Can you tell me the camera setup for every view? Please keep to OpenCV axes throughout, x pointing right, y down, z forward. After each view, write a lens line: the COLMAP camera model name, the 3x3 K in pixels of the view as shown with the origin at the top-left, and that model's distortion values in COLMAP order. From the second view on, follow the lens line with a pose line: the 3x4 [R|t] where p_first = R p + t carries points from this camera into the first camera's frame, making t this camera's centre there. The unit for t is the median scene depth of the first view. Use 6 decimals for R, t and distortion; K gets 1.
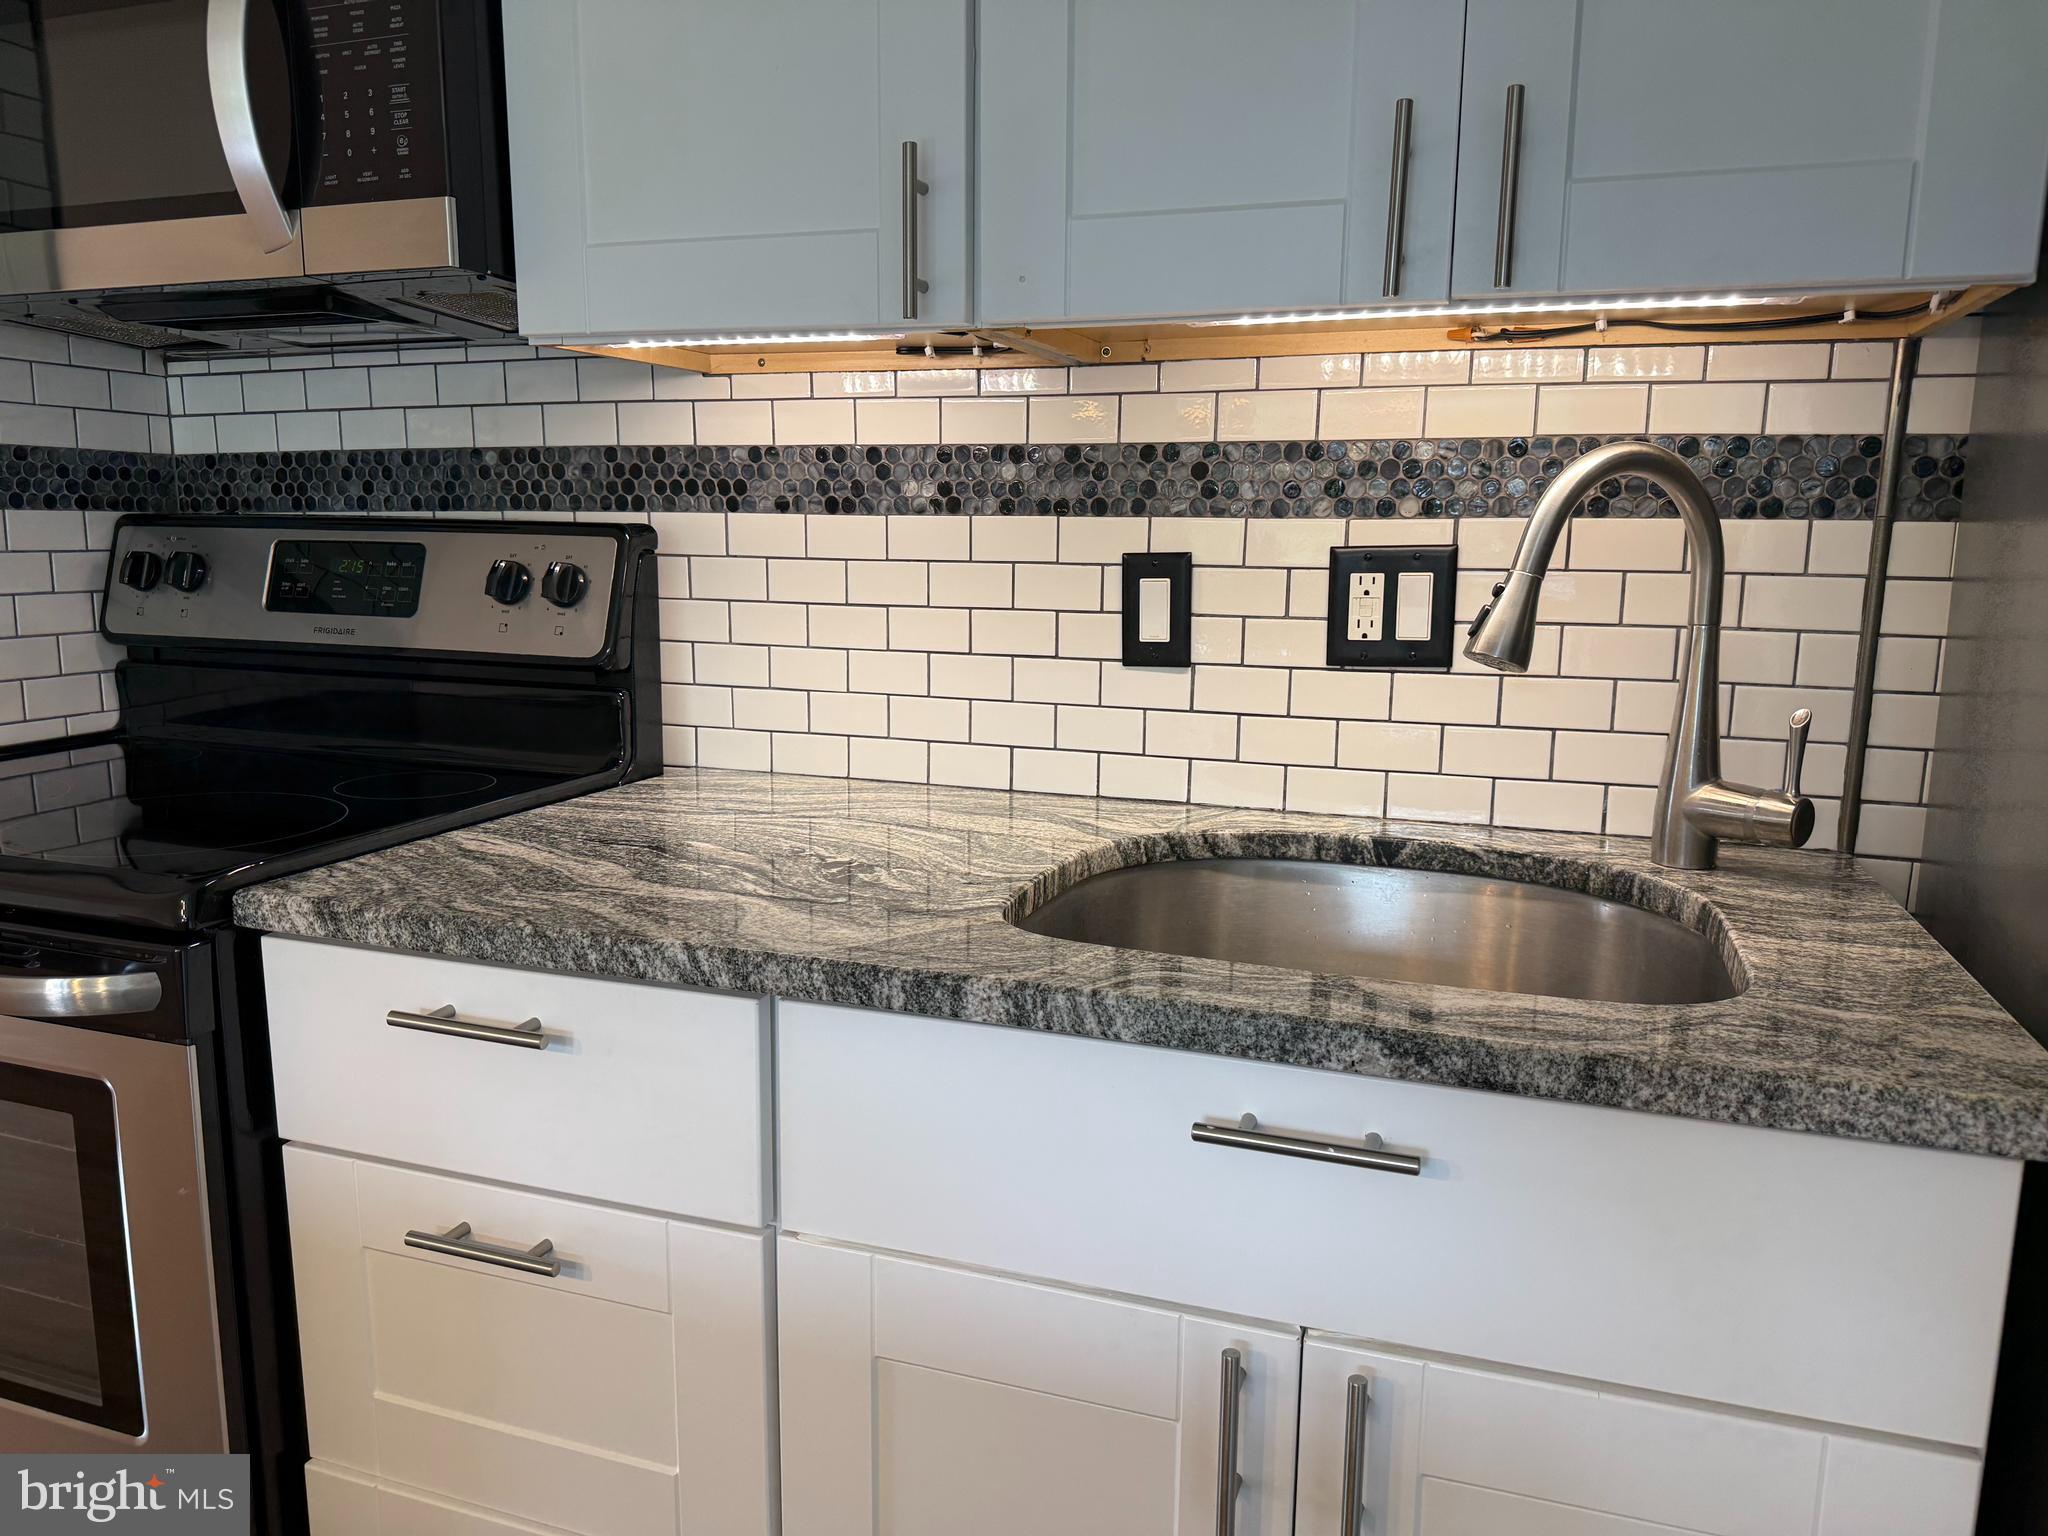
lens RADIAL K [[1437.4, 0, 1023.0], [0, 1437.4, 767.3], [0, 0, 1]] dist [0.073198, -0.097397]
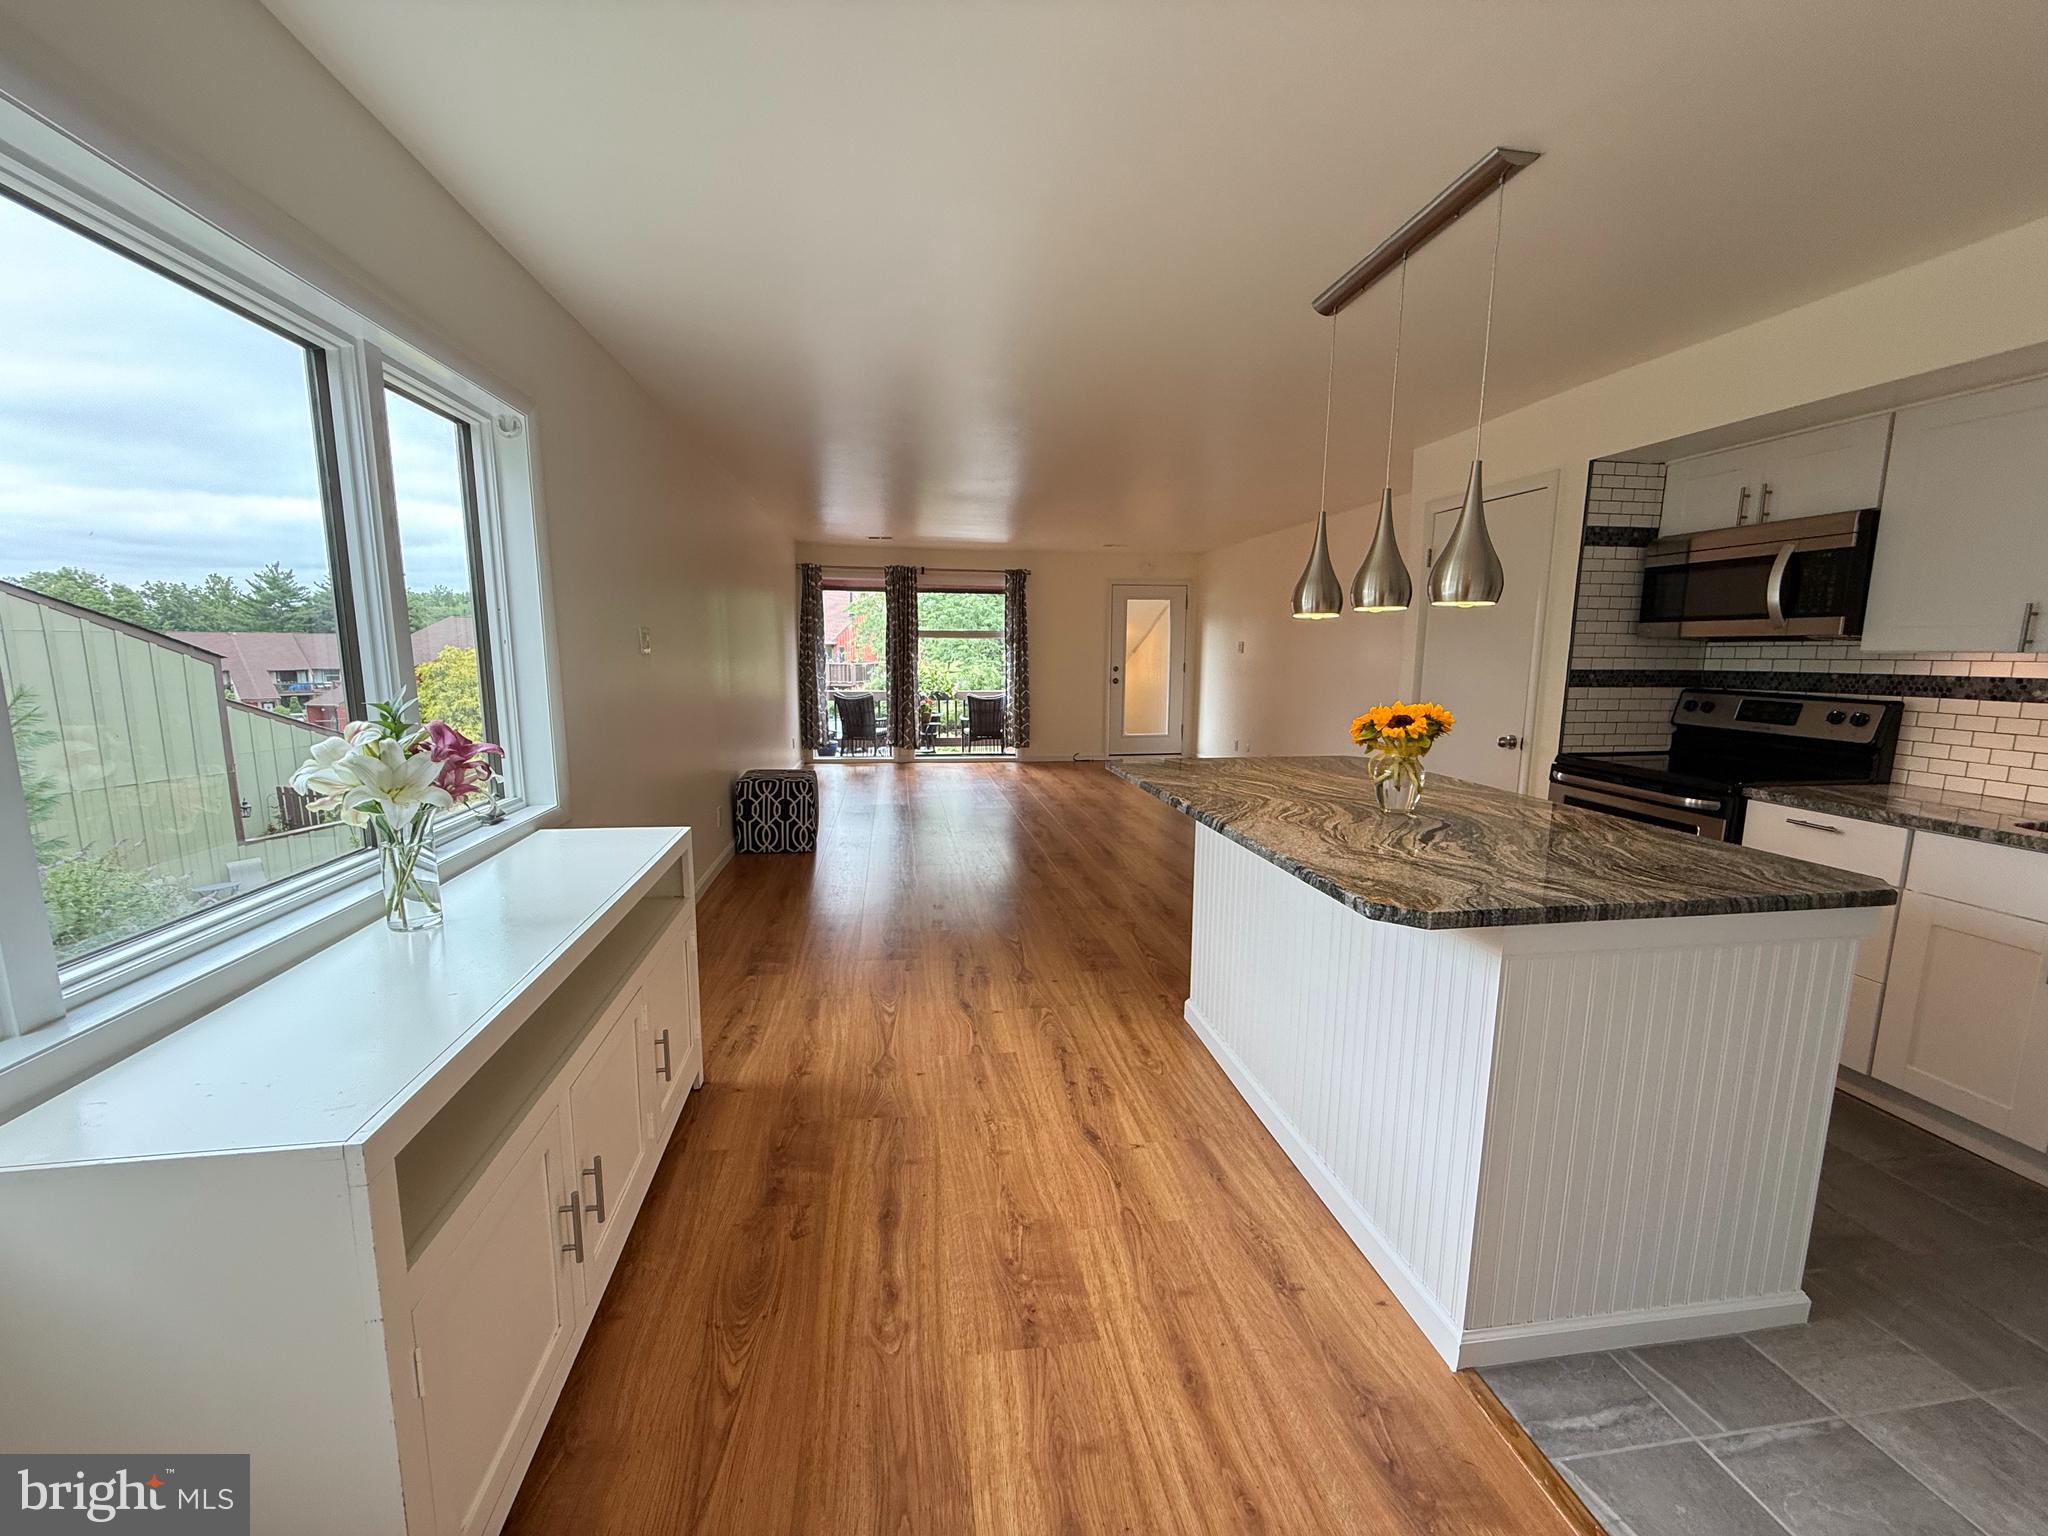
lens RADIAL K [[818.6, 0, 1015.5], [0, 818.6, 768.4], [0, 0, 1]] dist [-0.001042, 0.000190]
pose [[0.466559, 0.127066, -0.875315, 0.422943], [-0.147634, 0.986932, 0.064578, 0.143731], [0.872082, 0.099097, 0.479221, -1.535992]]
